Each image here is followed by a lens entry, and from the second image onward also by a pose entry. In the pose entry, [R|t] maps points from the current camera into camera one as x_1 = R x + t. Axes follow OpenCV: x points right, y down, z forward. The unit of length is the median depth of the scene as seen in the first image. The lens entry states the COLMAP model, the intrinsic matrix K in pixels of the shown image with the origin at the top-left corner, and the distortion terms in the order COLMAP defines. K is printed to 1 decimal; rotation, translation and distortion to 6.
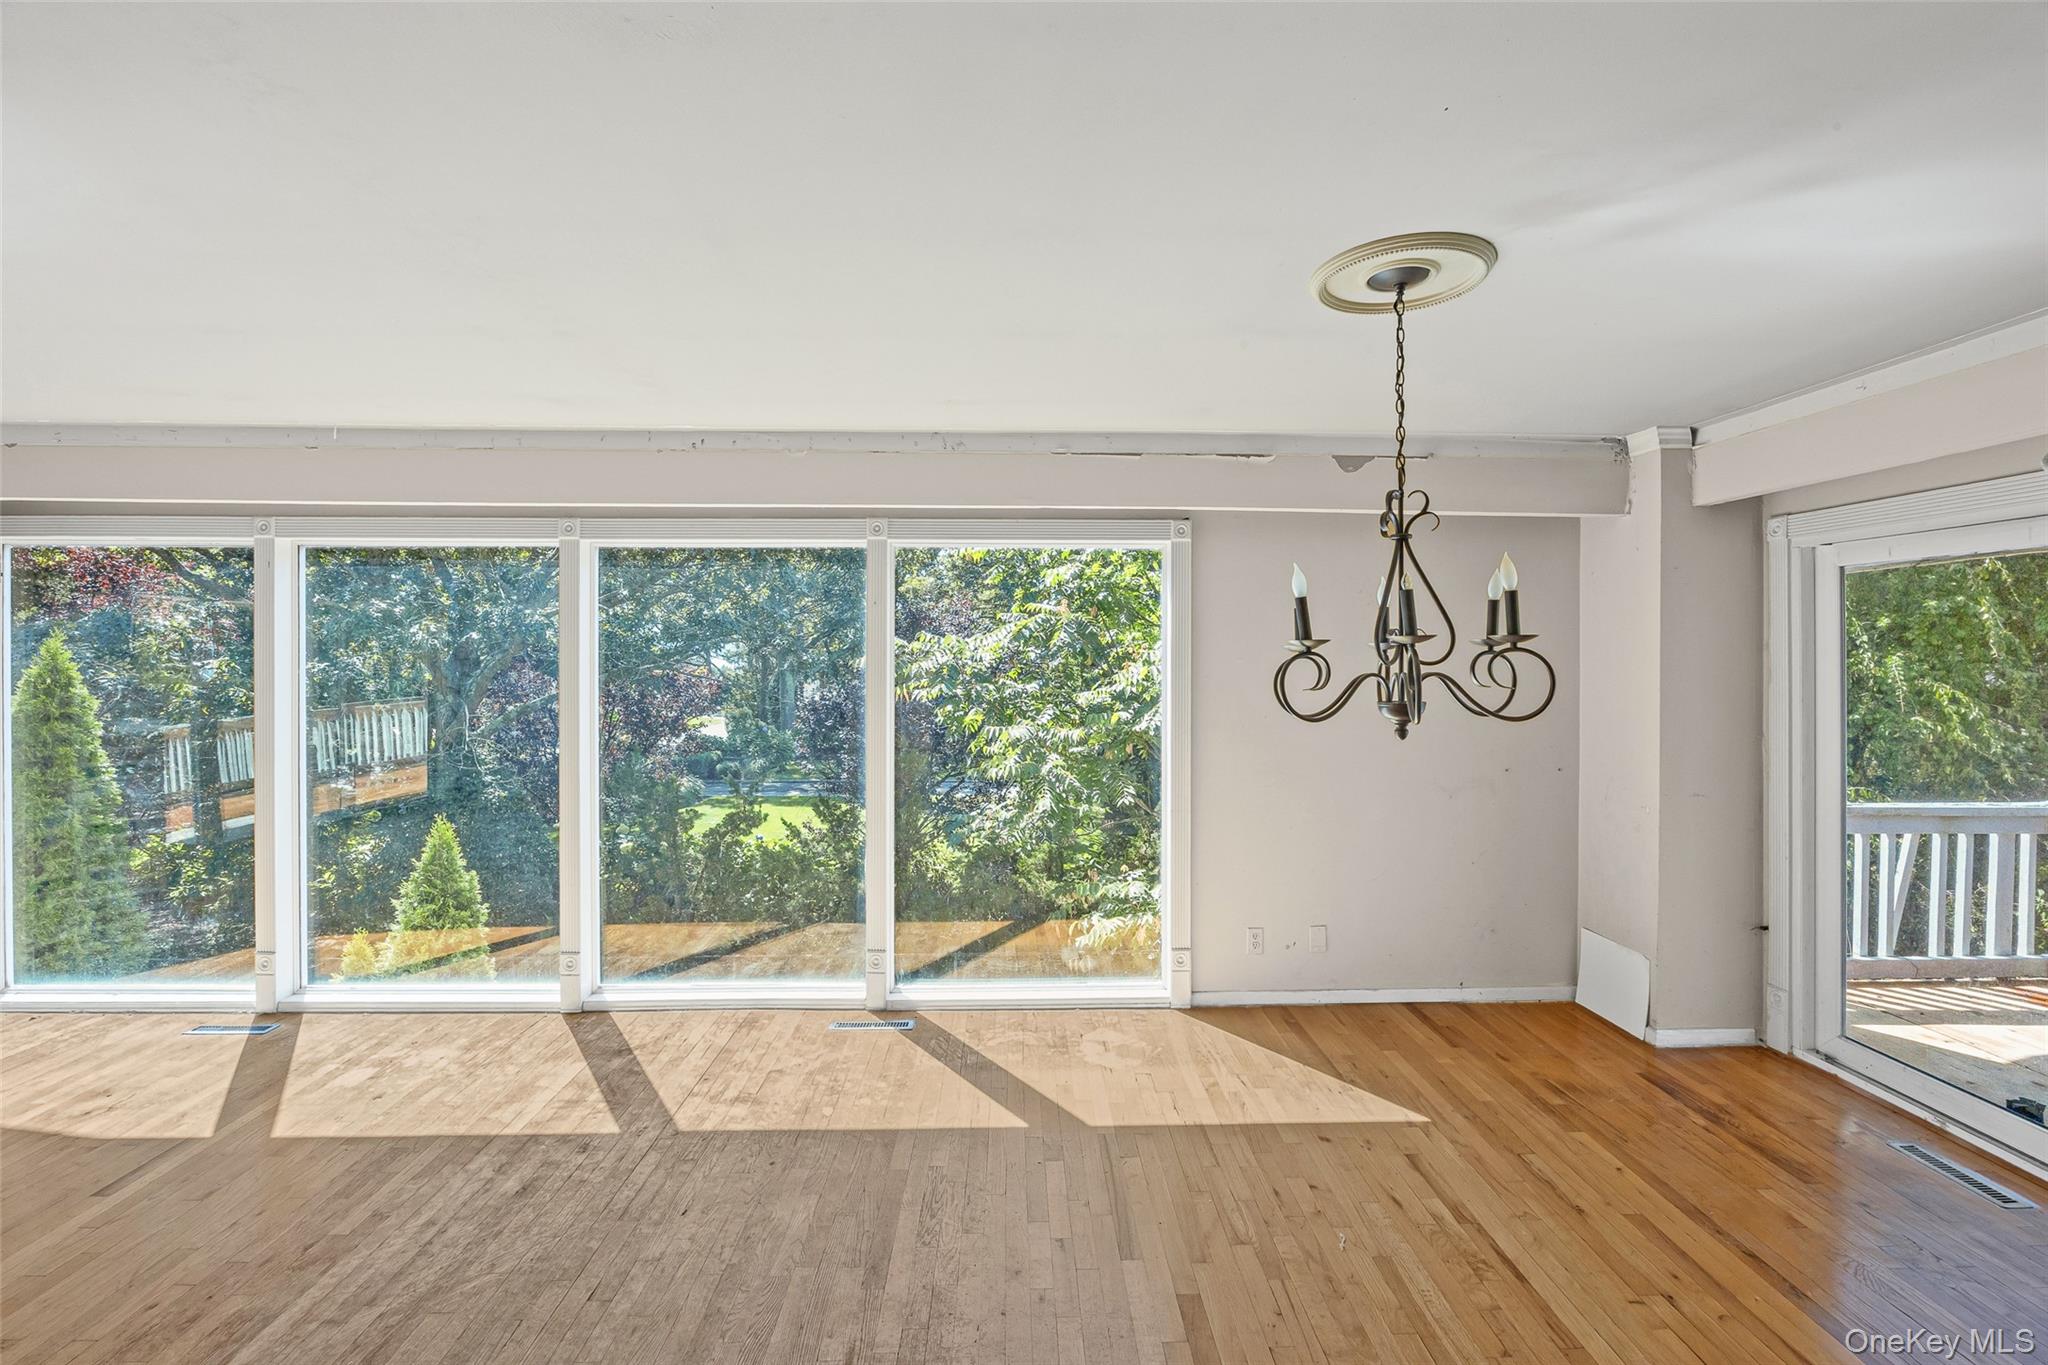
lens RADIAL K [[925.7, 0, 1020.3], [0, 925.7, 667.9], [0, 0, 1]] dist [-0.001354, -0.000312]
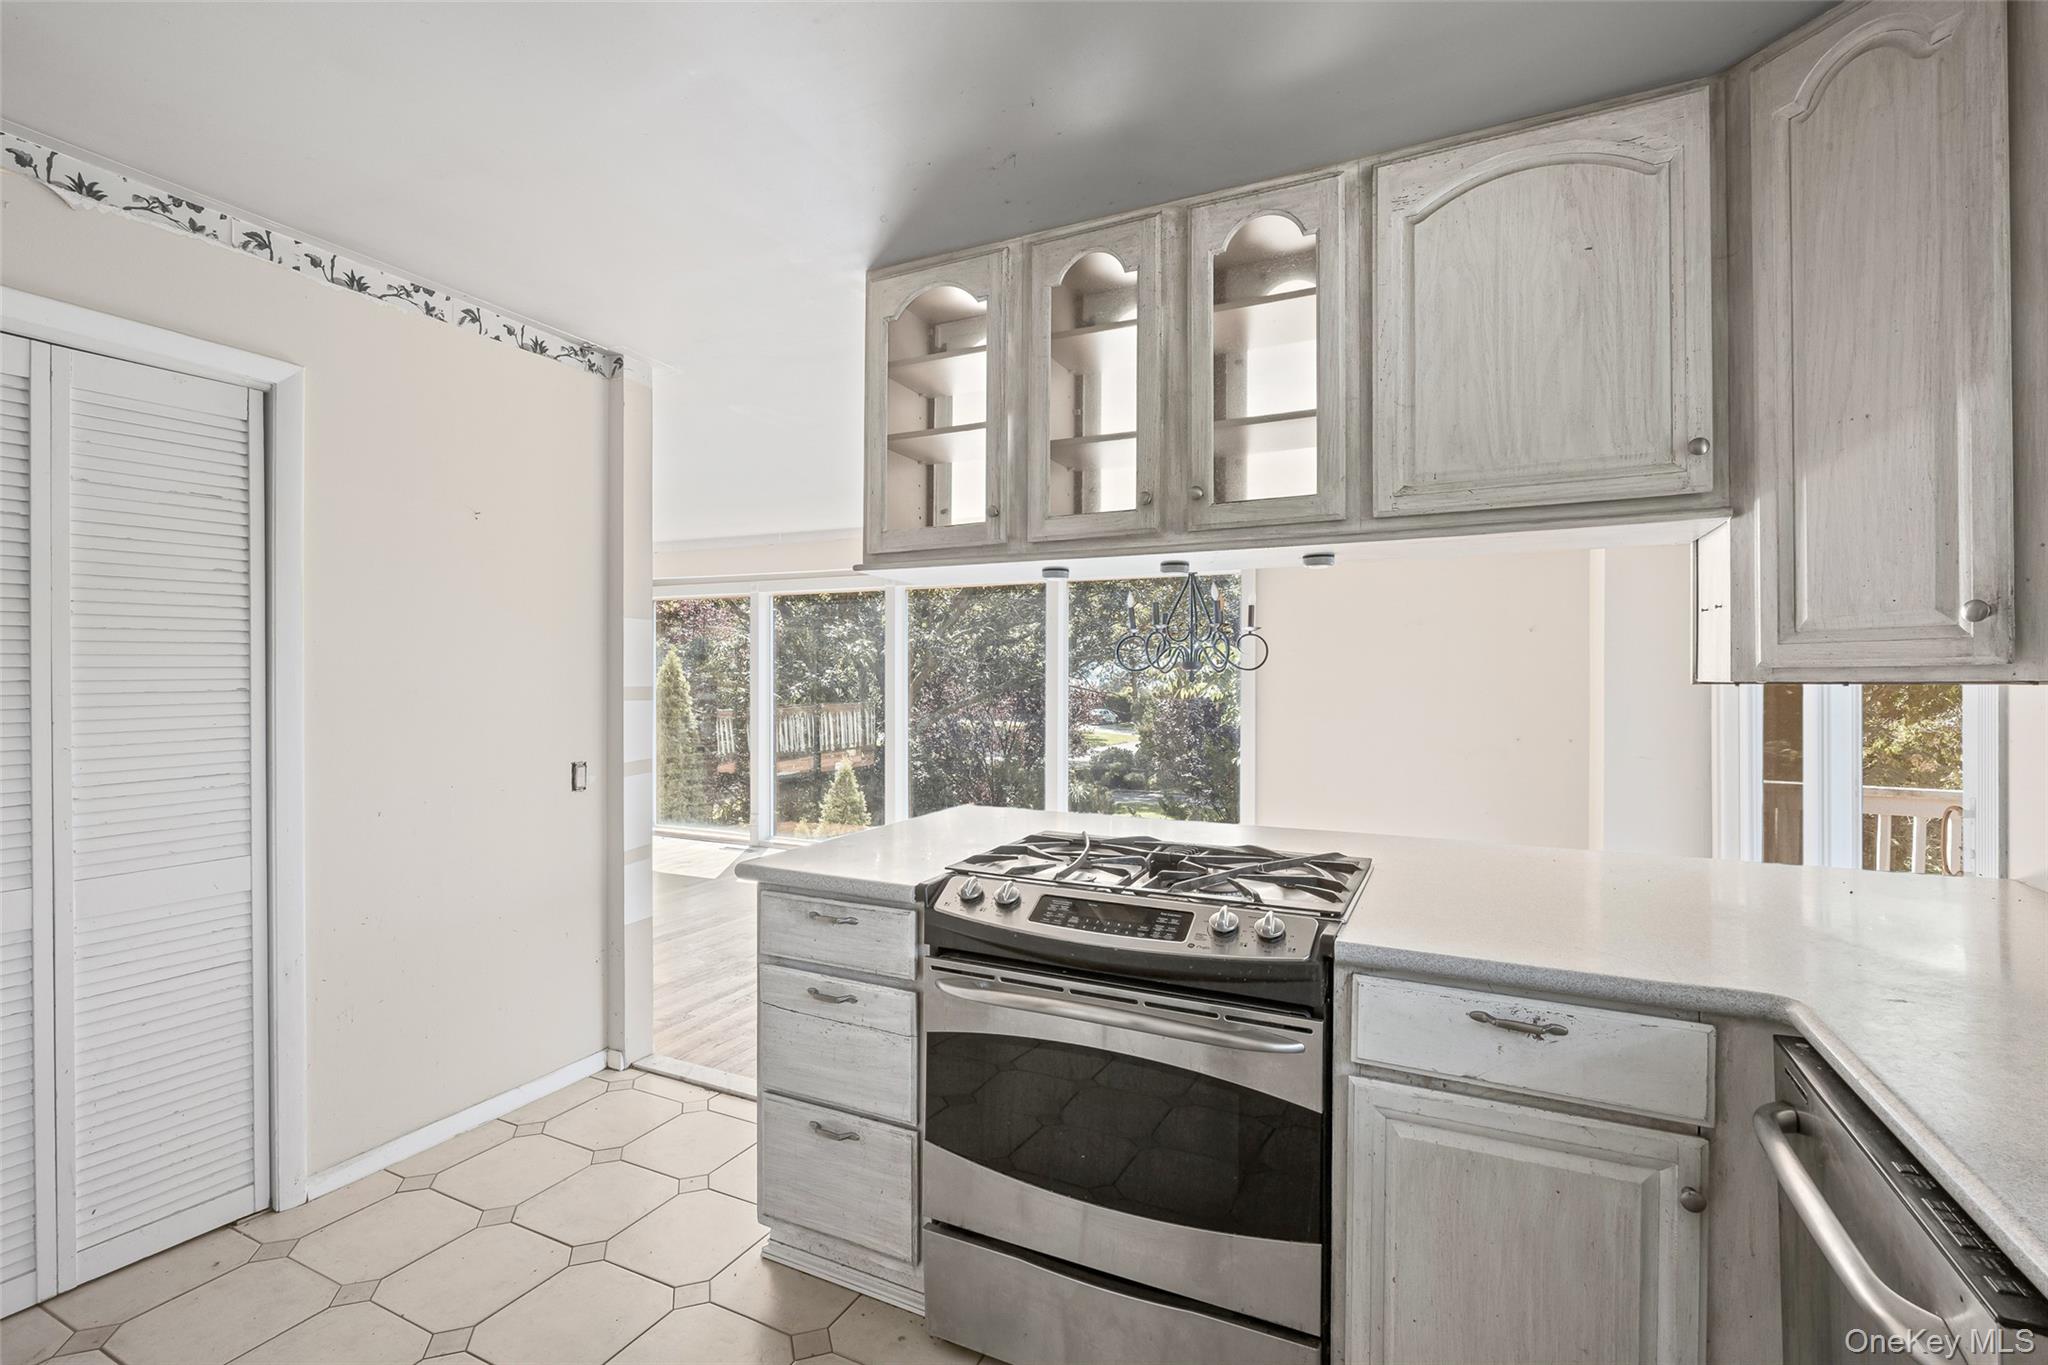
lens RADIAL K [[925.7, 0, 1018.9], [0, 925.7, 681.1], [0, 0, 1]] dist [-0.001354, -0.000312]
pose [[0.899296, 0.002184, -0.437335, 0.375410], [-0.006855, 0.999935, -0.009103, 0.041786], [0.437287, 0.011184, 0.899253, -0.349075]]
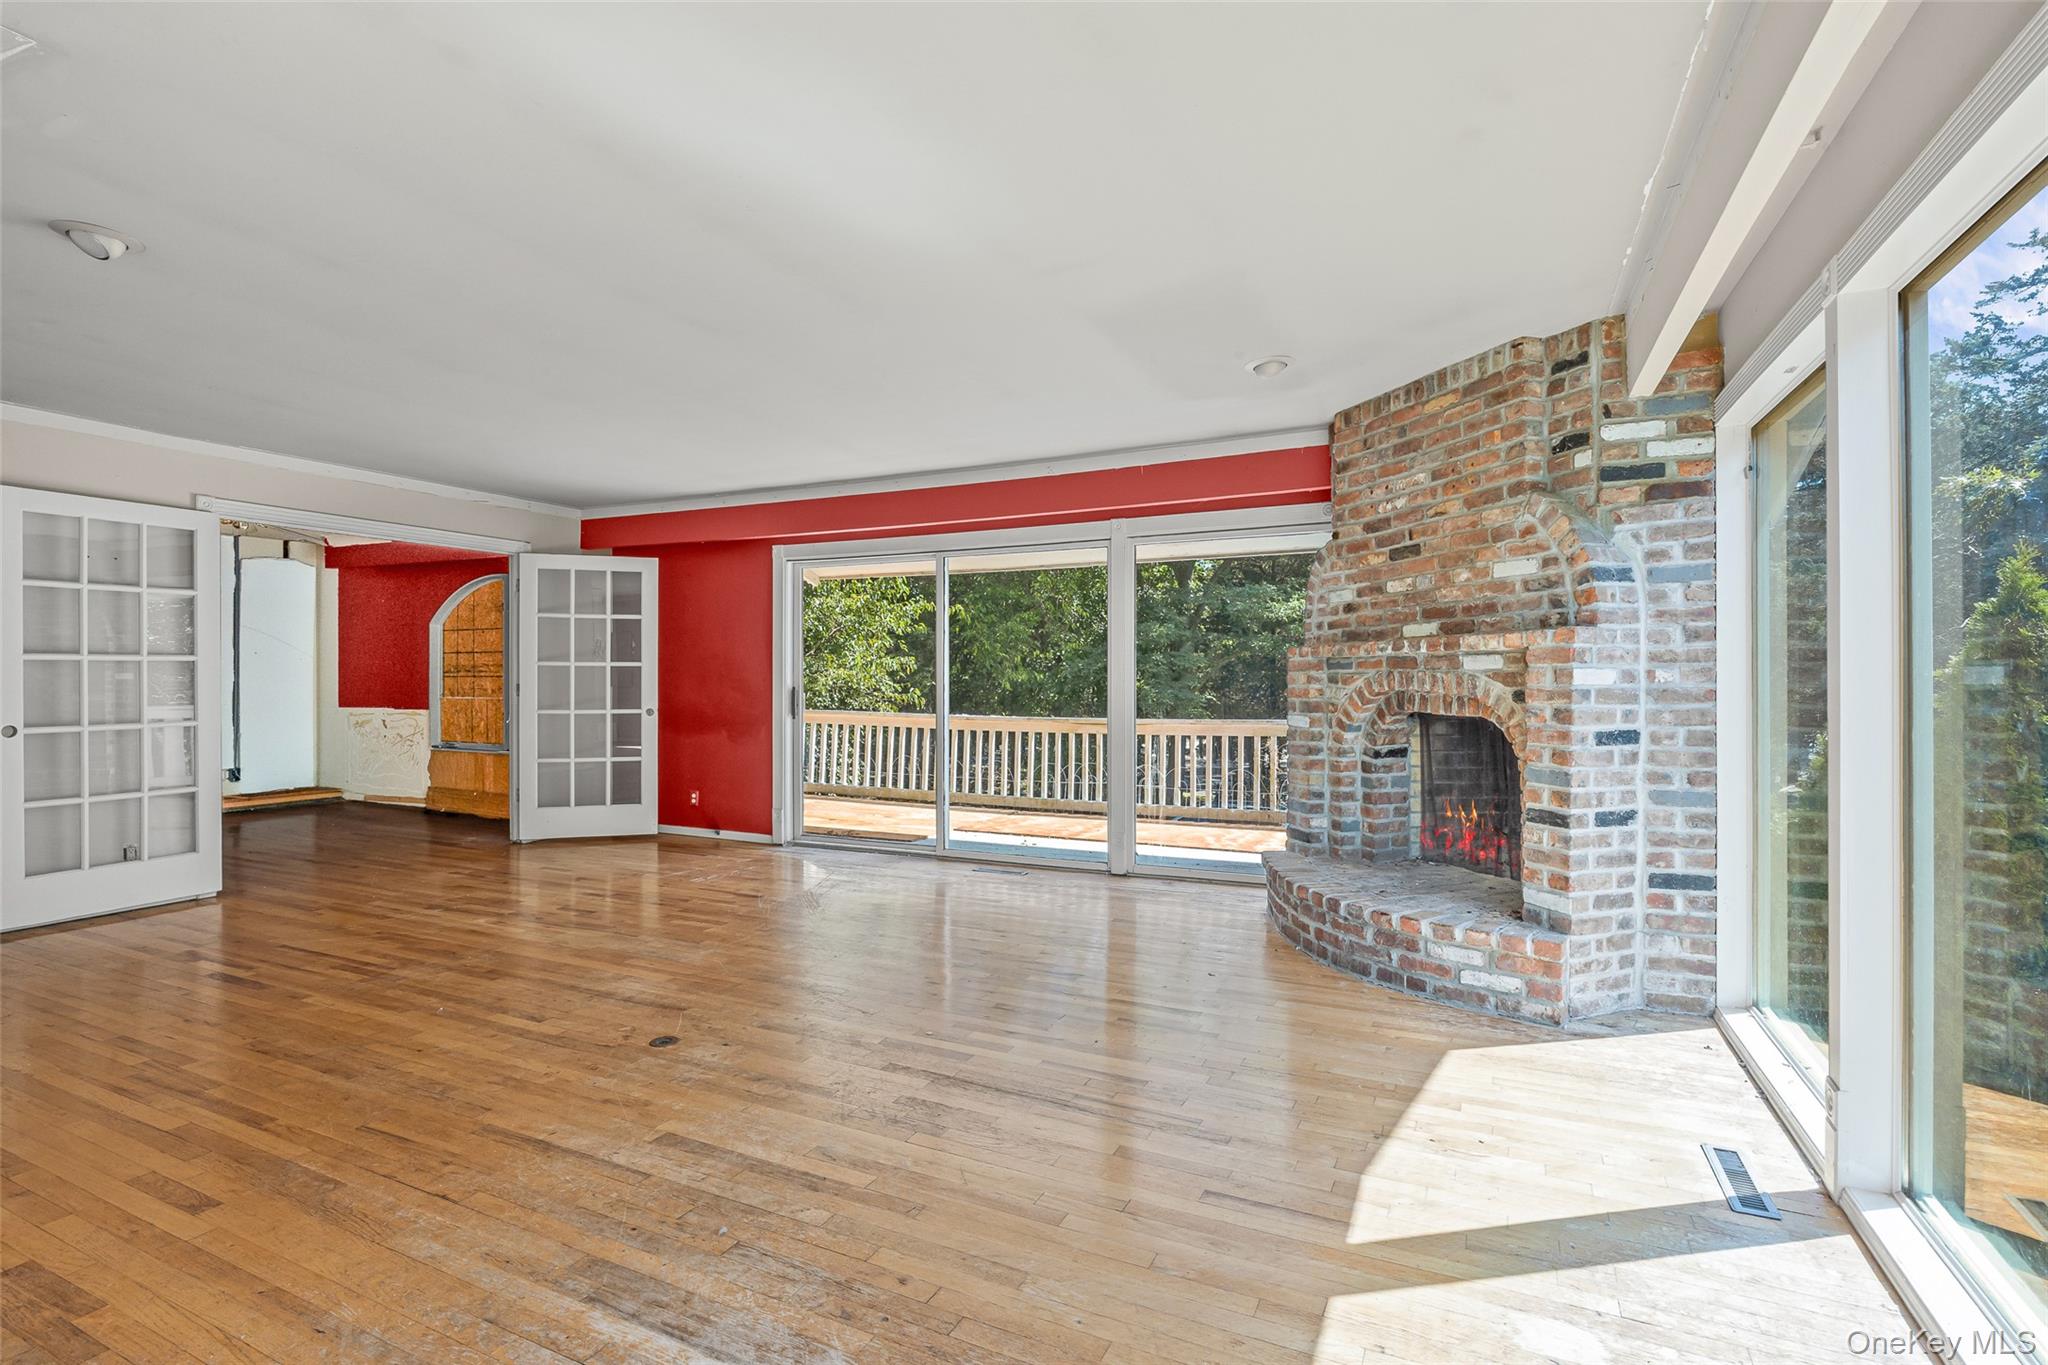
lens RADIAL K [[950.3, 0, 1023.6], [0, 950.3, 679.4], [0, 0, 1]] dist [0.001821, 0.000094]
pose [[-0.437008, 0.001332, -0.899456, -0.096703], [-0.011861, 0.999903, 0.007244, 0.062748], [0.899379, 0.013834, -0.436950, 0.683833]]
